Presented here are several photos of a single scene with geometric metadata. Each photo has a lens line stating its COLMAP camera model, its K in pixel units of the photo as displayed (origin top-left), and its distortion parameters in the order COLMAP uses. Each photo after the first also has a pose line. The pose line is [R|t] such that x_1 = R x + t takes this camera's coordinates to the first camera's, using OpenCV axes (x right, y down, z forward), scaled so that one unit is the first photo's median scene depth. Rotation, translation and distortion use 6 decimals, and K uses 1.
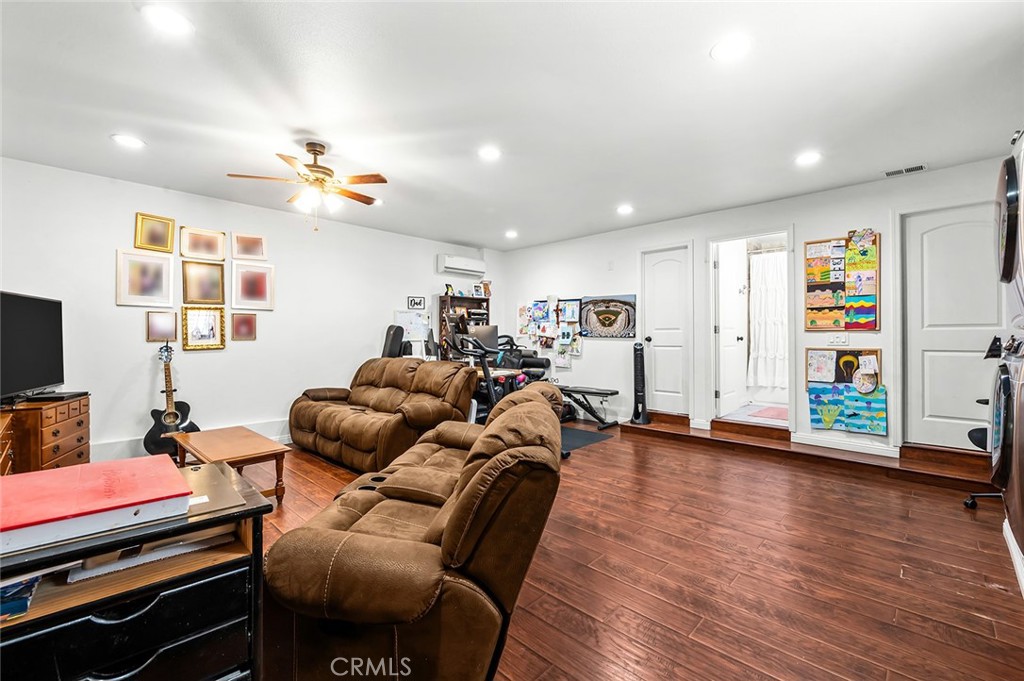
lens RADIAL K [[434.1, 0, 511.9], [0, 434.1, 339.4], [0, 0, 1]] dist [0.001584, -0.000002]
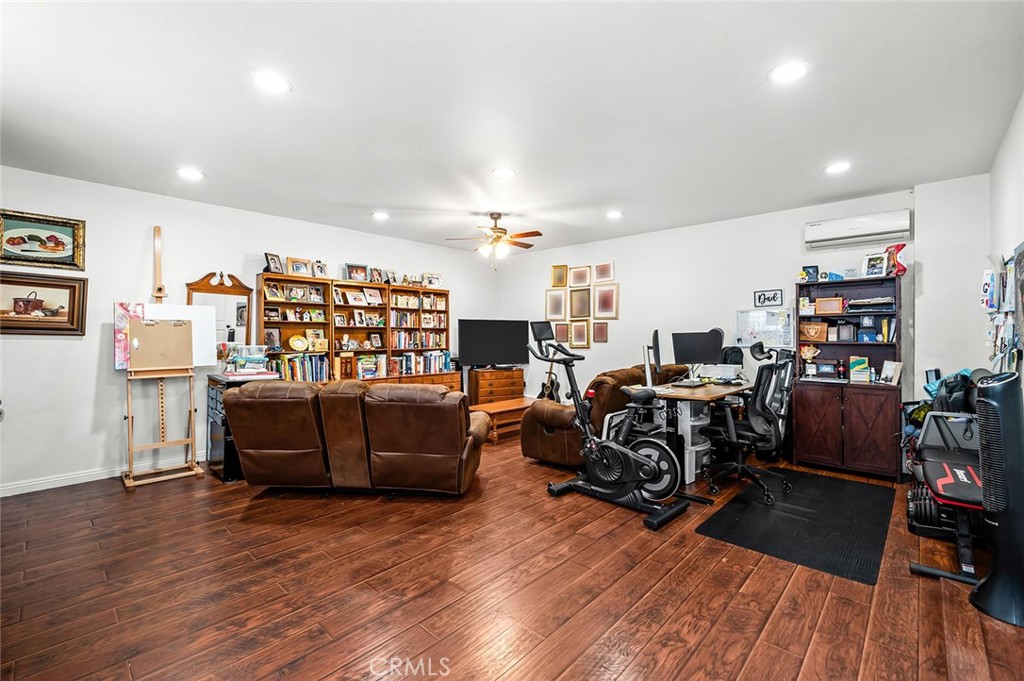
lens RADIAL K [[434.1, 0, 512.1], [0, 434.1, 332.3], [0, 0, 1]] dist [0.001584, -0.000002]
pose [[0.021737, -0.006946, -0.999740, 0.805362], [-0.009932, 0.999925, -0.007163, -0.019970], [0.999714, 0.010085, 0.021666, 0.789530]]
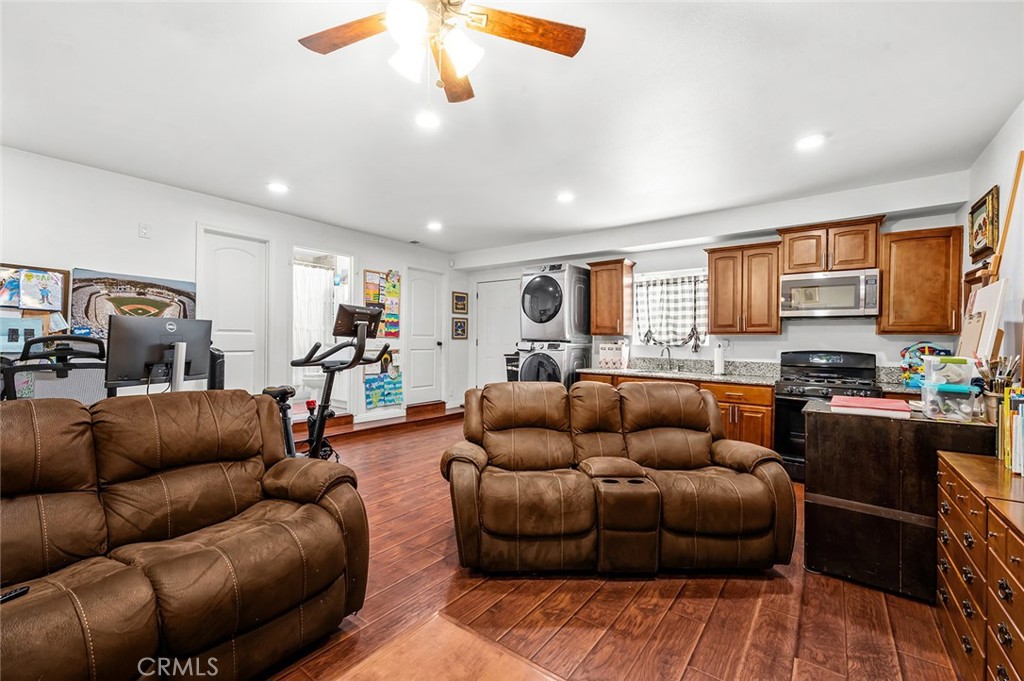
lens RADIAL K [[434.1, 0, 512.5], [0, 434.1, 342.5], [0, 0, 1]] dist [0.001584, -0.000002]
pose [[-0.135758, -0.001604, 0.990741, -0.711966], [-0.004502, 0.999989, 0.001002, -0.005319], [-0.990732, -0.004324, -0.135764, 0.750262]]
